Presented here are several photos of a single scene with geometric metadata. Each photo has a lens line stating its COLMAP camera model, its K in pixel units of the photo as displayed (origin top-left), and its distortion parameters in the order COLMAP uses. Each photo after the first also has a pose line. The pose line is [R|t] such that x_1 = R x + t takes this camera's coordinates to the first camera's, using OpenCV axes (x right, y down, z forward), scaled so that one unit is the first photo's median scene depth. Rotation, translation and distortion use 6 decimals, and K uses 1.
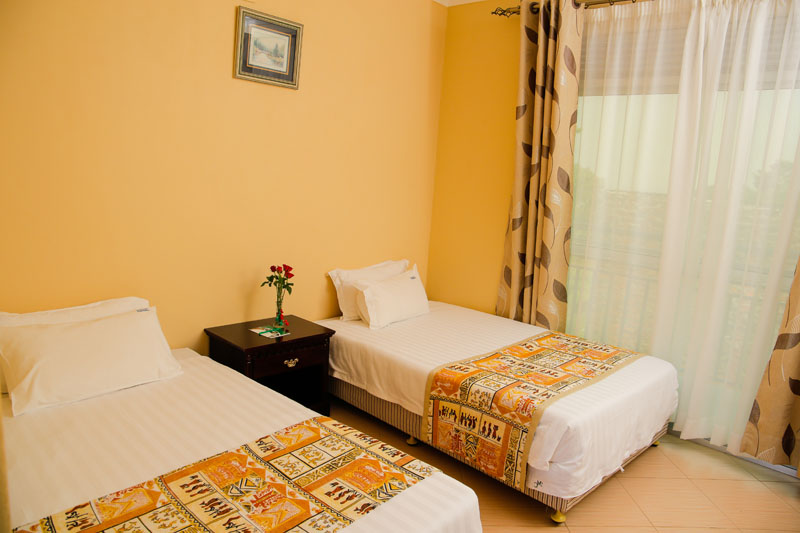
lens RADIAL K [[548.8, 0, 400.0], [0, 548.8, 266.5], [0, 0, 1]] dist [-0.136807, 0.109291]
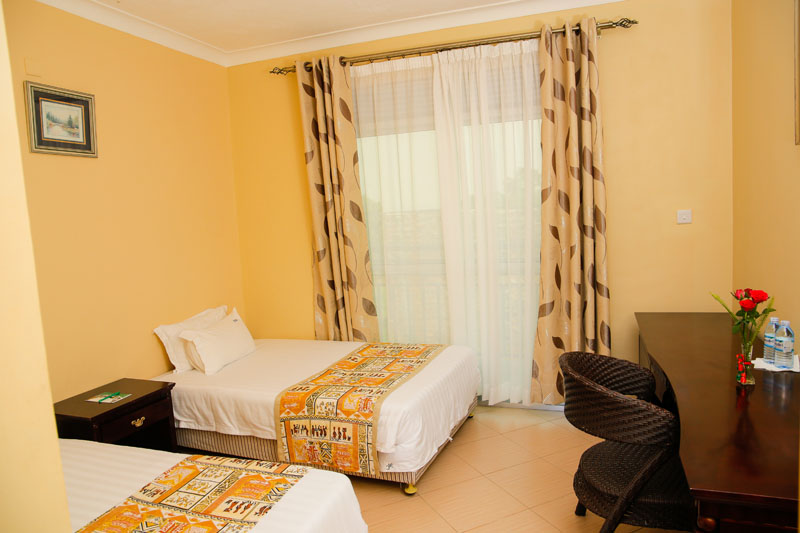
lens RADIAL K [[548.8, 0, 400.0], [0, 548.8, 266.5], [0, 0, 1]] dist [-0.136807, 0.109291]
pose [[0.915590, -0.158234, 0.369670, -0.073082], [0.181495, 0.982971, -0.028769, 0.007860], [-0.358823, 0.093434, 0.928717, -0.127574]]
